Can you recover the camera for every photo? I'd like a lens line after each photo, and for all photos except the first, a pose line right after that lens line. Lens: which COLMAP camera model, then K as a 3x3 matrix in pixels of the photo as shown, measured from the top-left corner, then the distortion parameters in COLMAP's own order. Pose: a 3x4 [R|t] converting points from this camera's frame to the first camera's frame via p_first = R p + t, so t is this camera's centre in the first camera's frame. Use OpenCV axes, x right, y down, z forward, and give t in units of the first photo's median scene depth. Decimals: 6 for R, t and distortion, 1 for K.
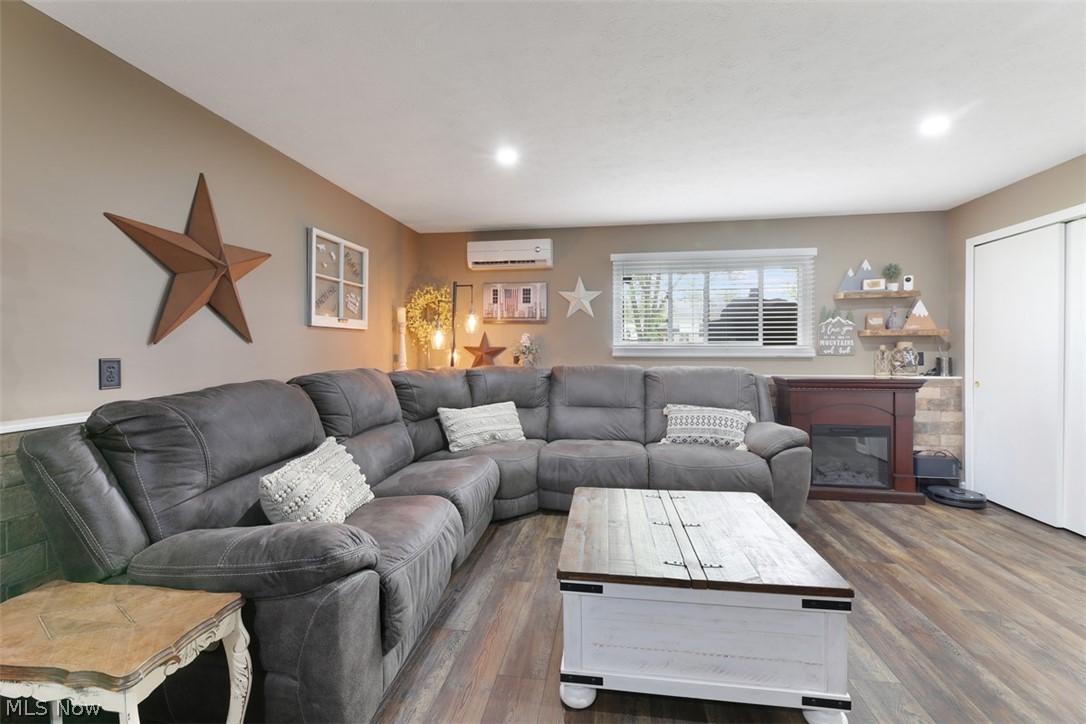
lens RADIAL K [[445.3, 0, 545.9], [0, 445.3, 356.3], [0, 0, 1]] dist [-0.001173, -0.000071]
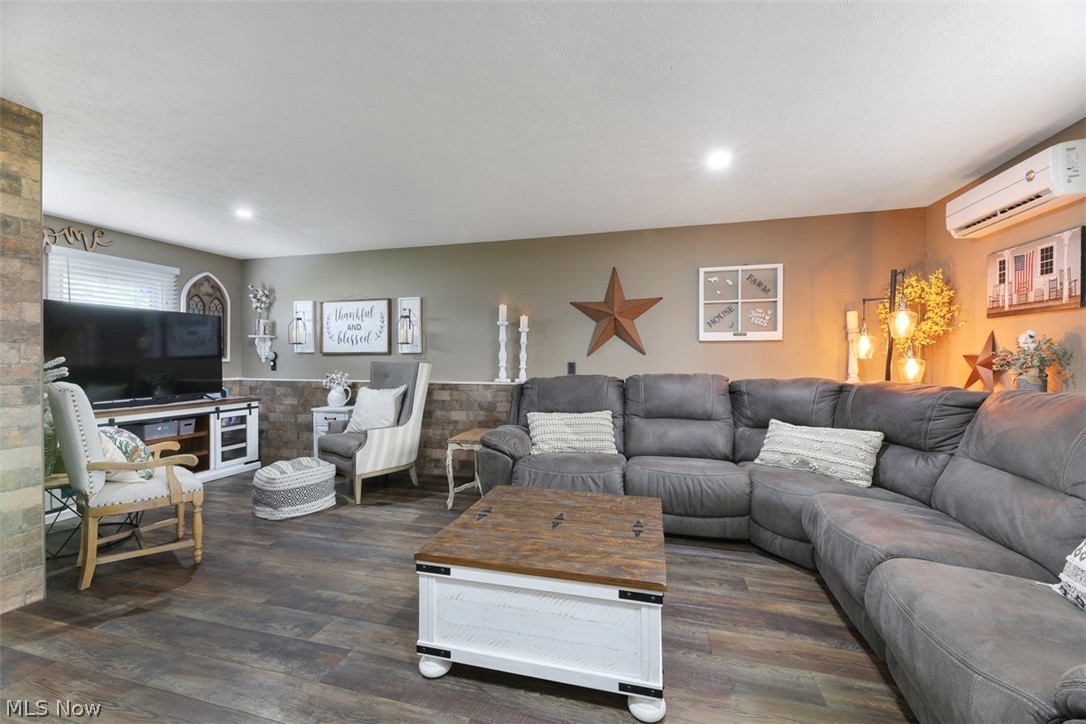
lens RADIAL K [[445.3, 0, 541.6], [0, 445.3, 360.4], [0, 0, 1]] dist [-0.001173, -0.000071]
pose [[-0.113812, 0.004386, -0.993493, 0.739624], [-0.015275, 0.999864, 0.006164, -0.009445], [0.993385, 0.015877, -0.113730, 0.579369]]
